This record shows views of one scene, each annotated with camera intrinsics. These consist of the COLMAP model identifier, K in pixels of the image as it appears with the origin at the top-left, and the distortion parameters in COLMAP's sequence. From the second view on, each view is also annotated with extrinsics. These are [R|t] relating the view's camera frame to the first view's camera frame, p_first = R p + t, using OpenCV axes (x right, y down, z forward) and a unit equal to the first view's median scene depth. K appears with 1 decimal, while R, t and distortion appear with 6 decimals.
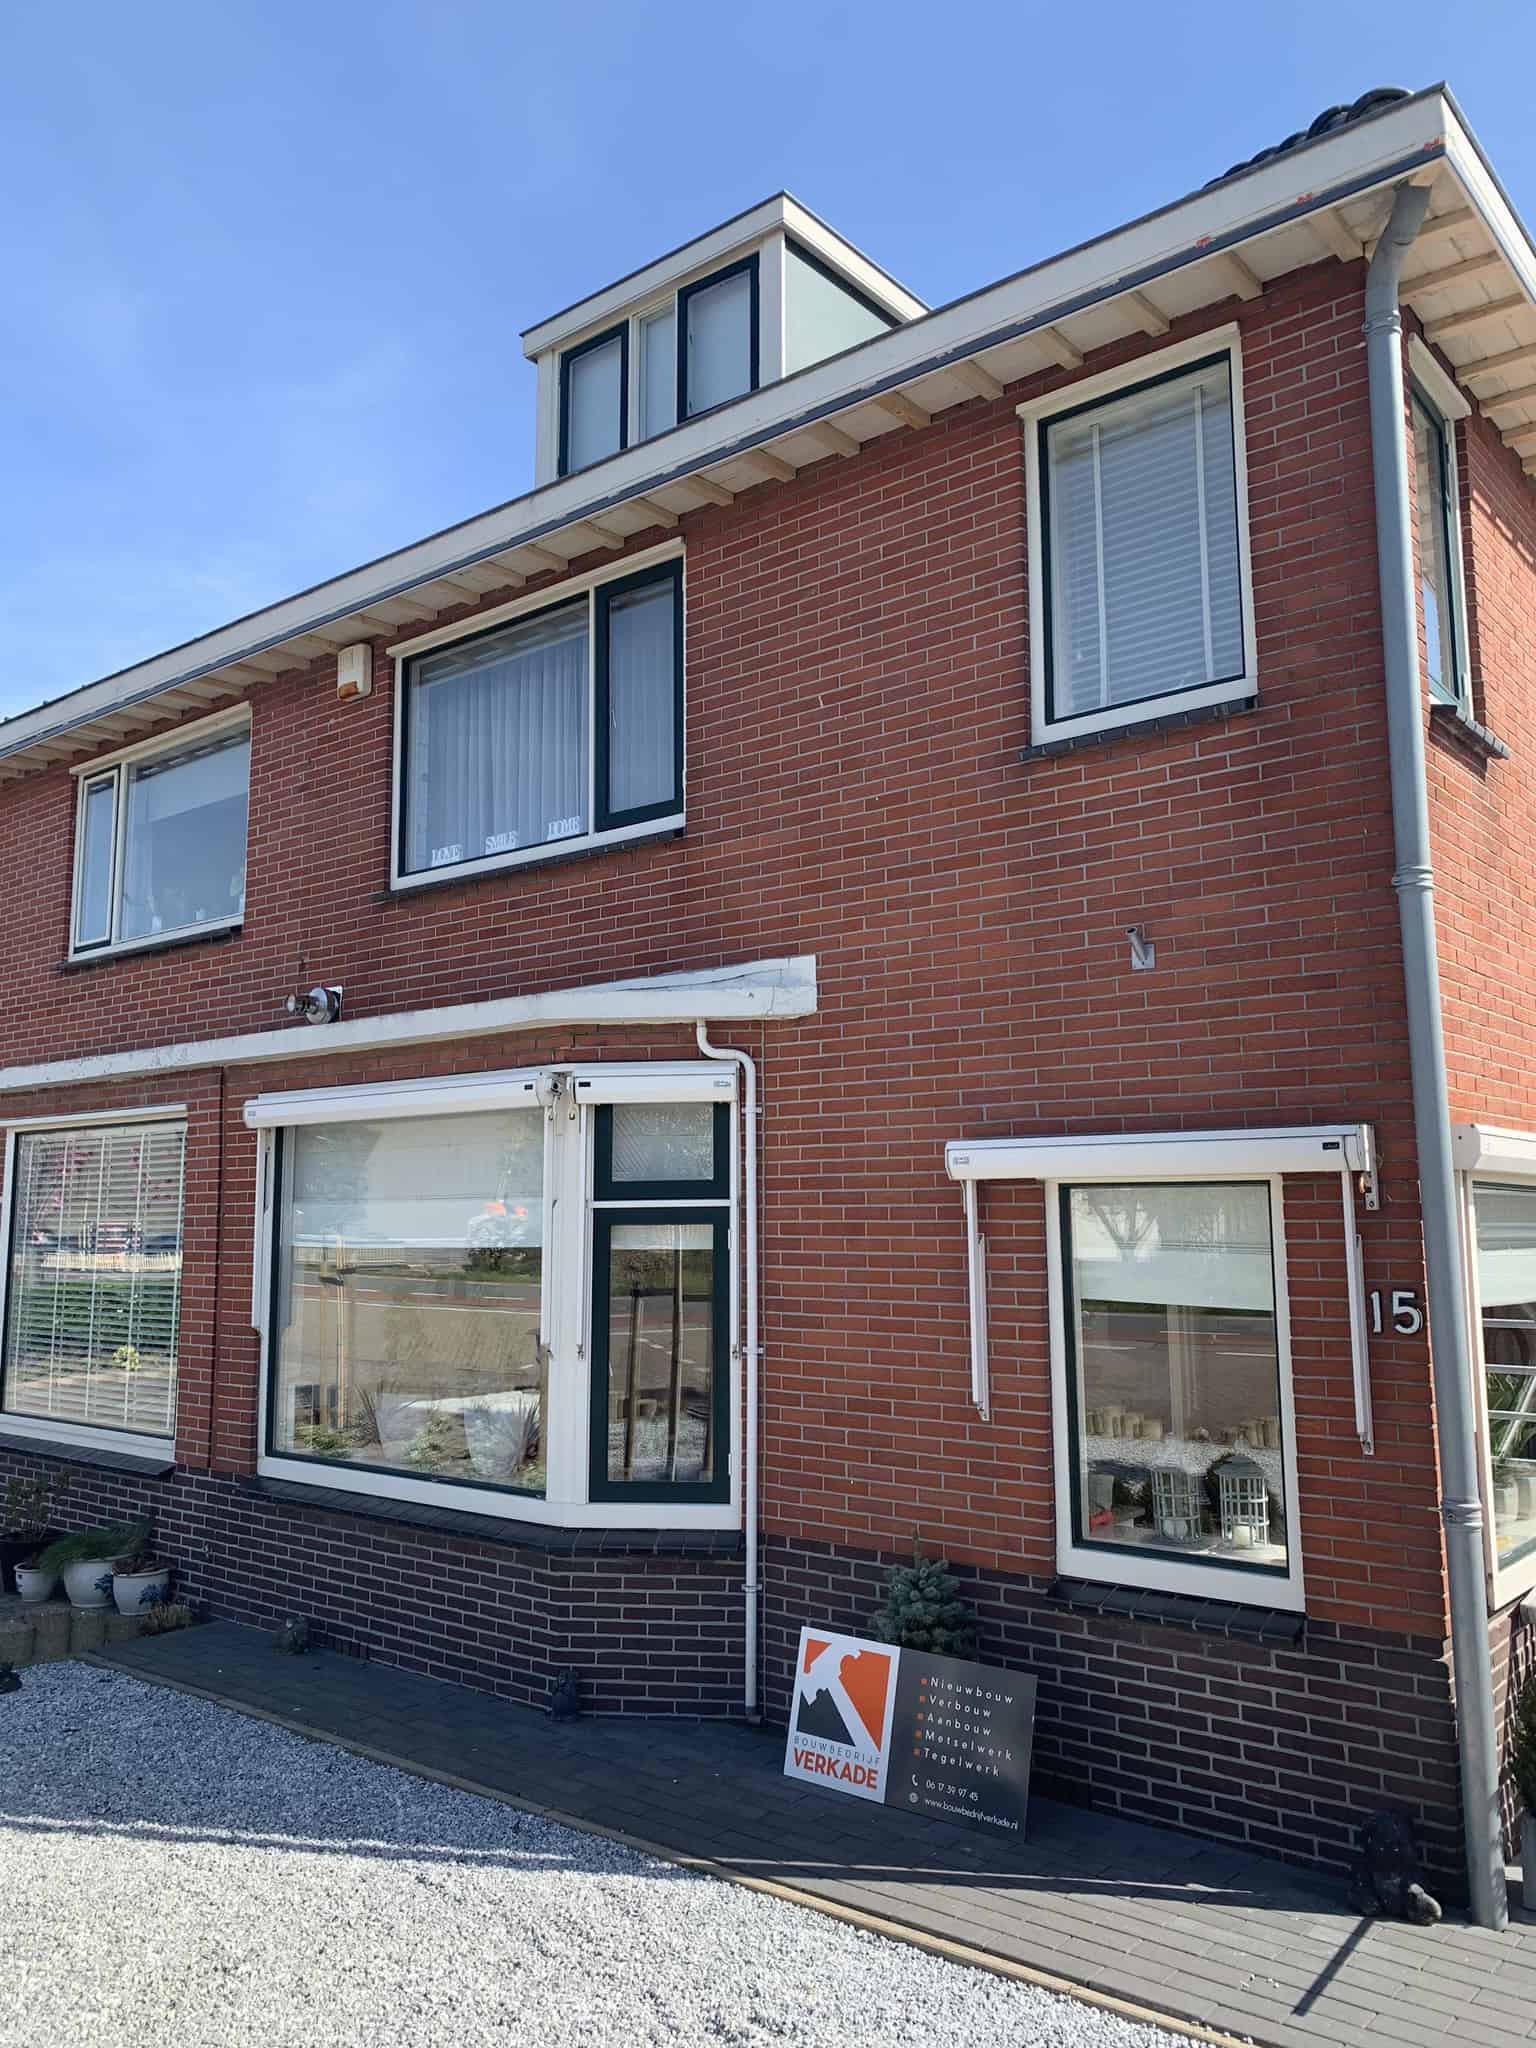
lens RADIAL K [[1557.2, 0, 765.2], [0, 1557.2, 1003.4], [0, 0, 1]] dist [0.029609, -0.040335]
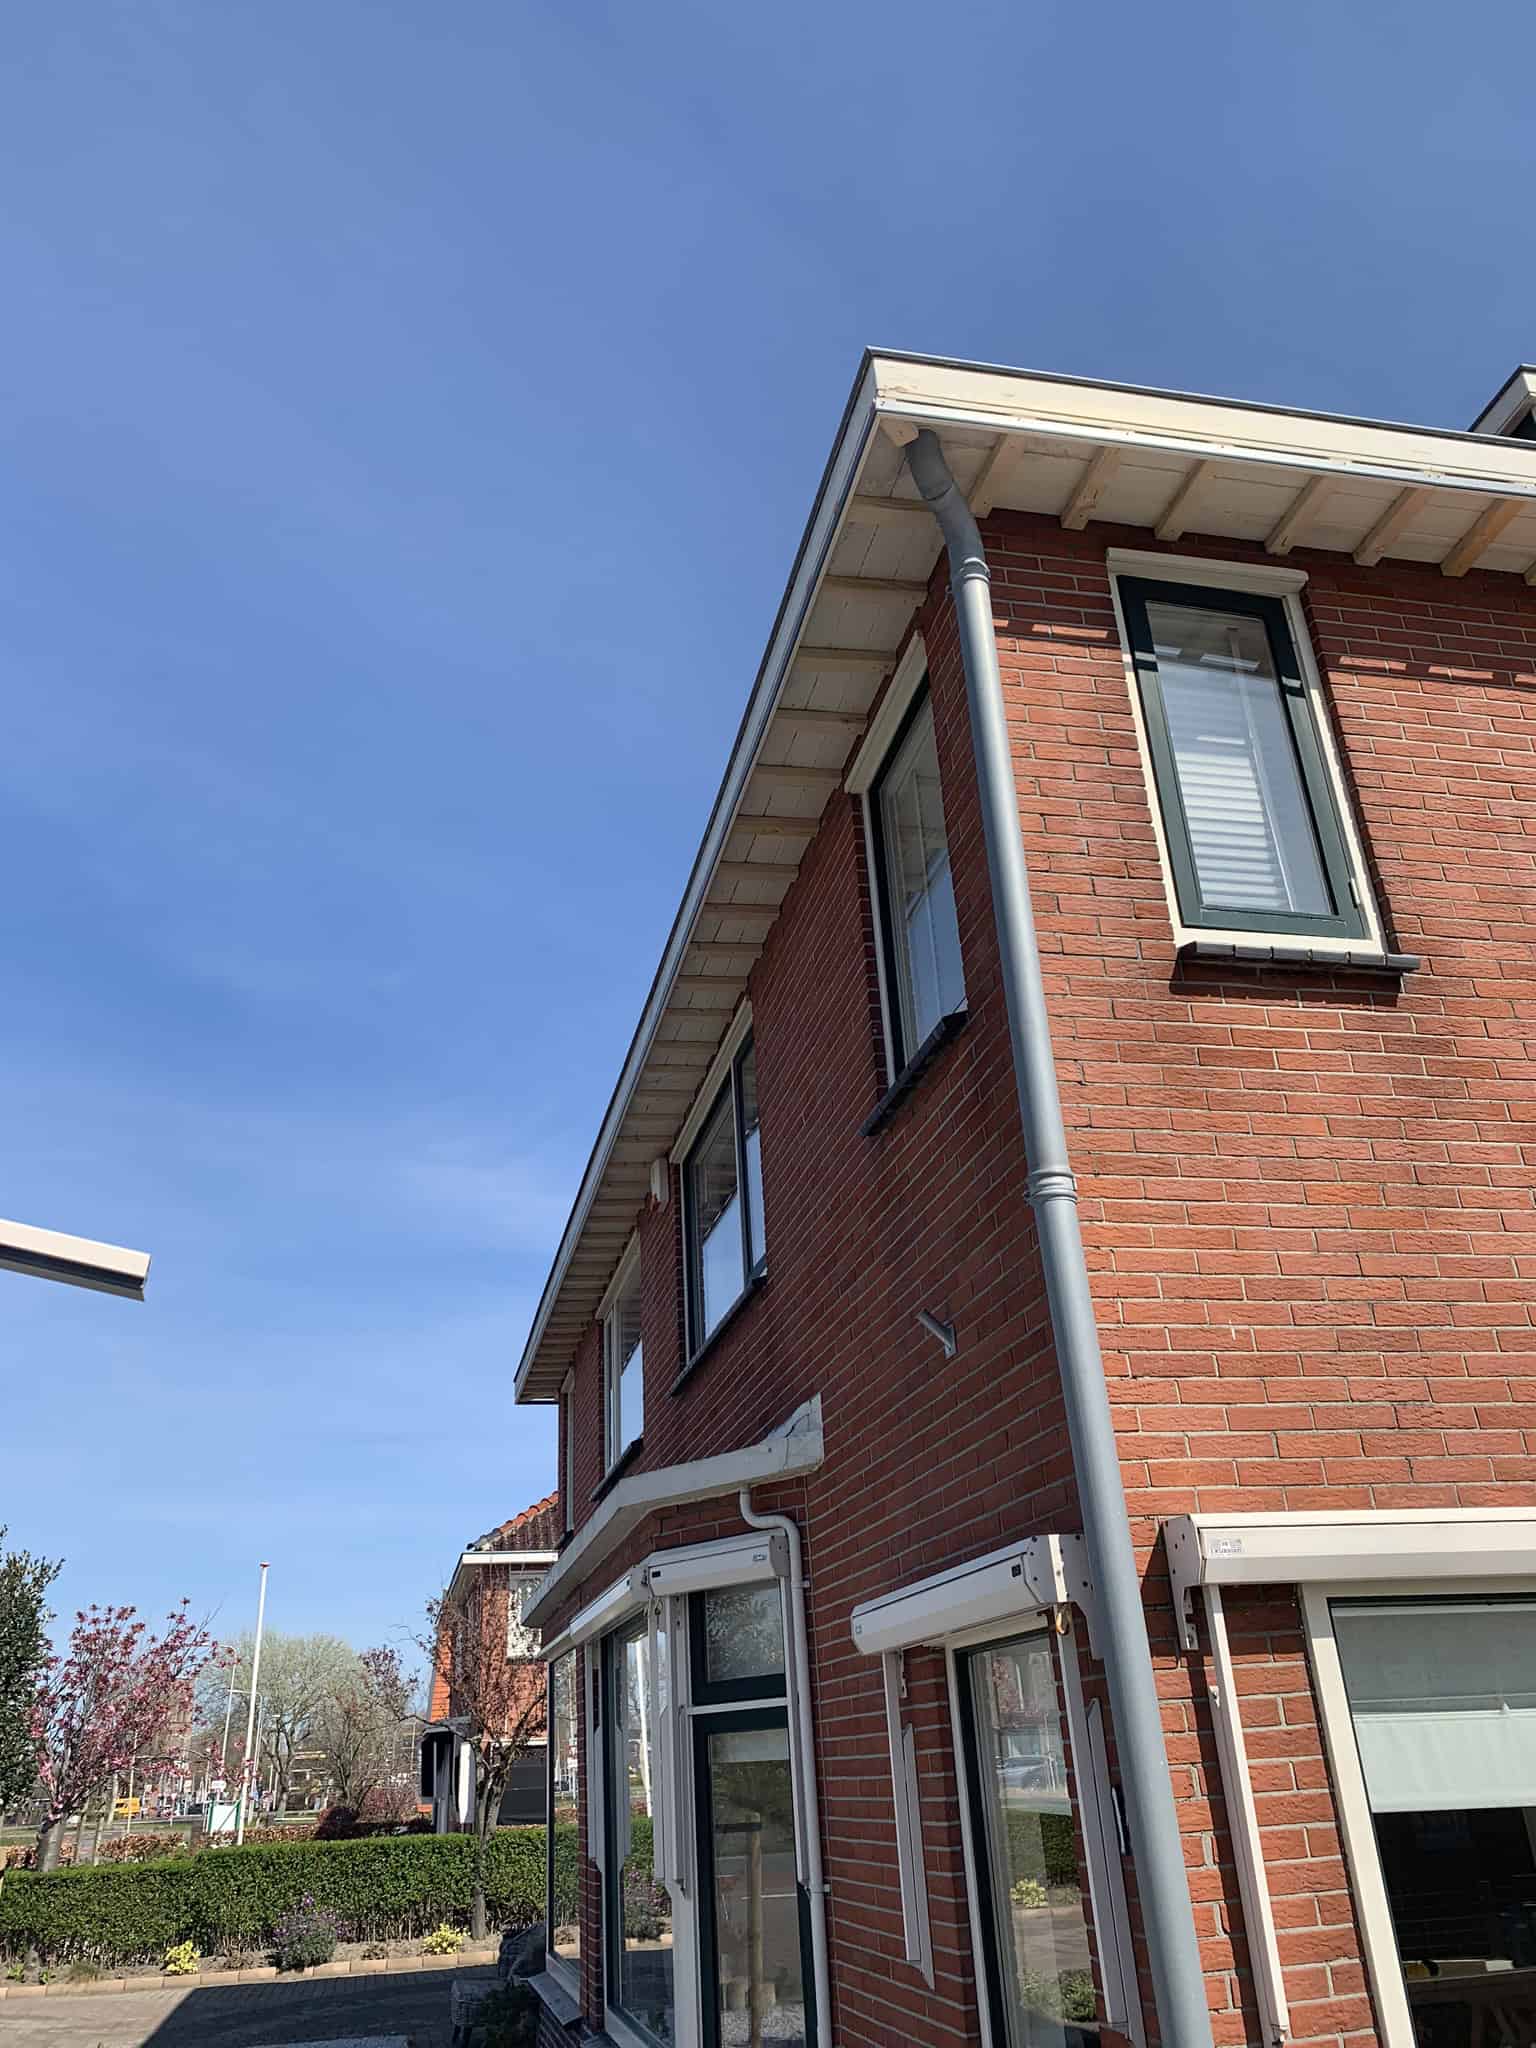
lens RADIAL K [[1557.2, 0, 765.2], [0, 1557.2, 1003.4], [0, 0, 1]] dist [0.029609, -0.040335]
pose [[0.786175, -0.306864, -0.536436, 0.556384], [0.137927, 0.933243, -0.331714, 0.052163], [0.602417, 0.186796, 0.776016, 0.233439]]
